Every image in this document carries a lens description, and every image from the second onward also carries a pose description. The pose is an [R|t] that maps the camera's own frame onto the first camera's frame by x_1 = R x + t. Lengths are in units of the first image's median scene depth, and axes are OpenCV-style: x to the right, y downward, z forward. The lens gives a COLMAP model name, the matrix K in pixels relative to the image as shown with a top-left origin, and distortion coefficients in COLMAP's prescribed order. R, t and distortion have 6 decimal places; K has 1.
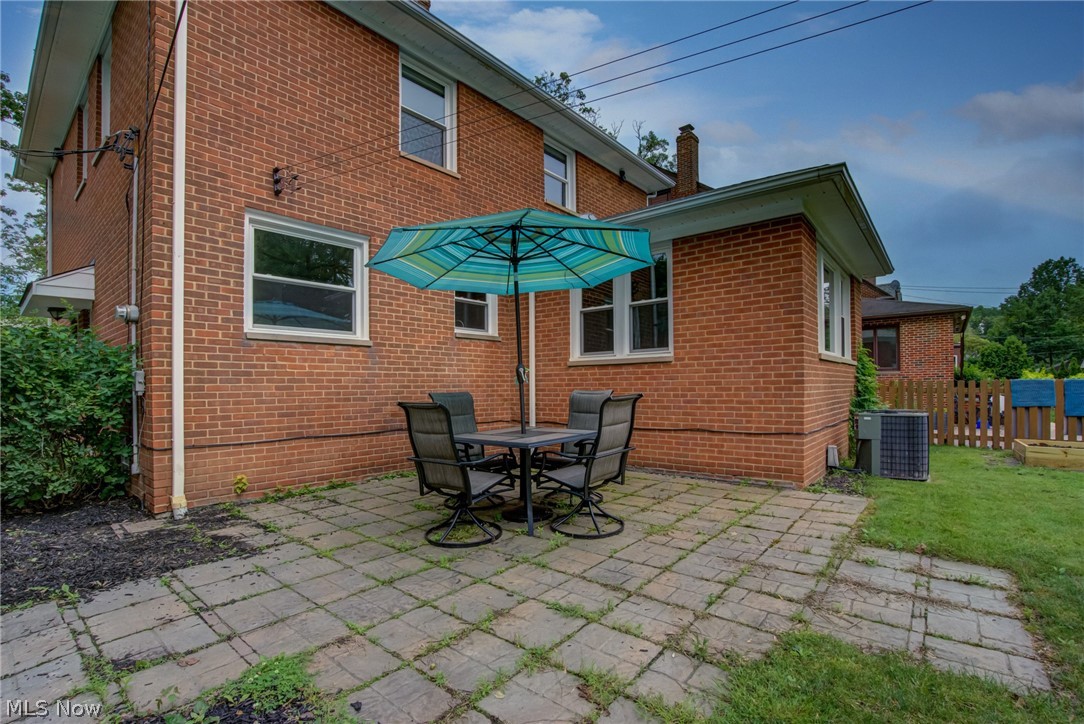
lens RADIAL K [[481.4, 0, 540.4], [0, 481.4, 377.7], [0, 0, 1]] dist [-0.001472, 0.000033]
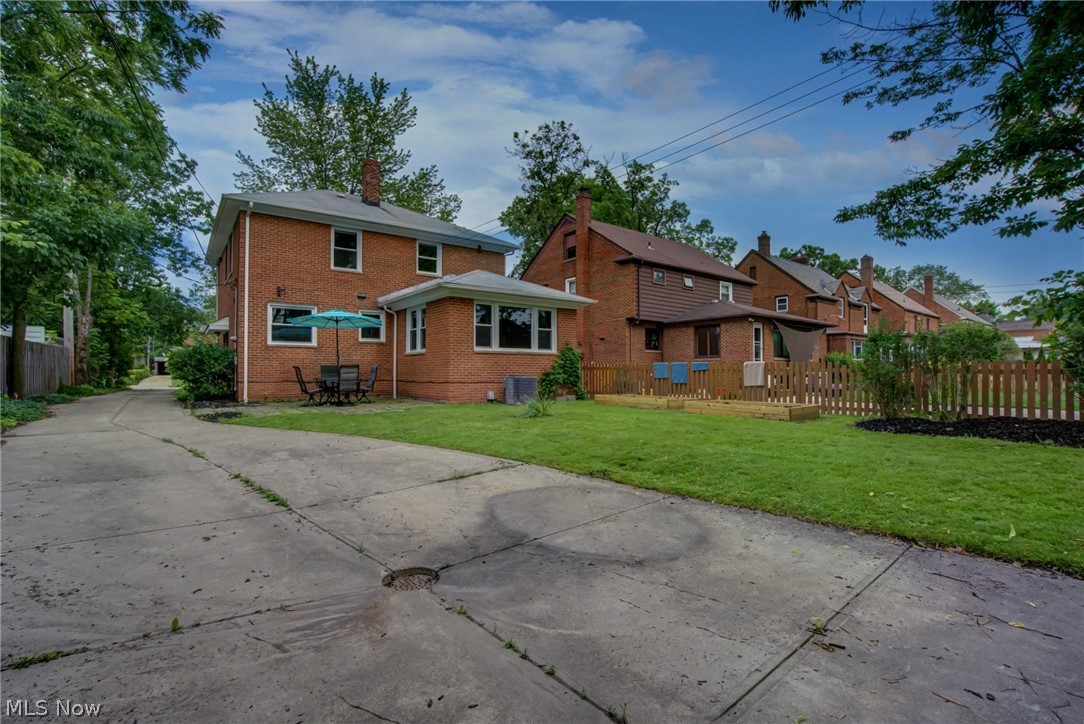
lens RADIAL K [[476.1, 0, 531.0], [0, 476.1, 361.1], [0, 0, 1]] dist [-0.012735, 0.000170]
pose [[0.974776, 0.005384, -0.223119, 1.382003], [-0.006221, 0.999976, -0.003051, 0.006557], [0.223097, 0.004362, 0.974786, -1.263923]]
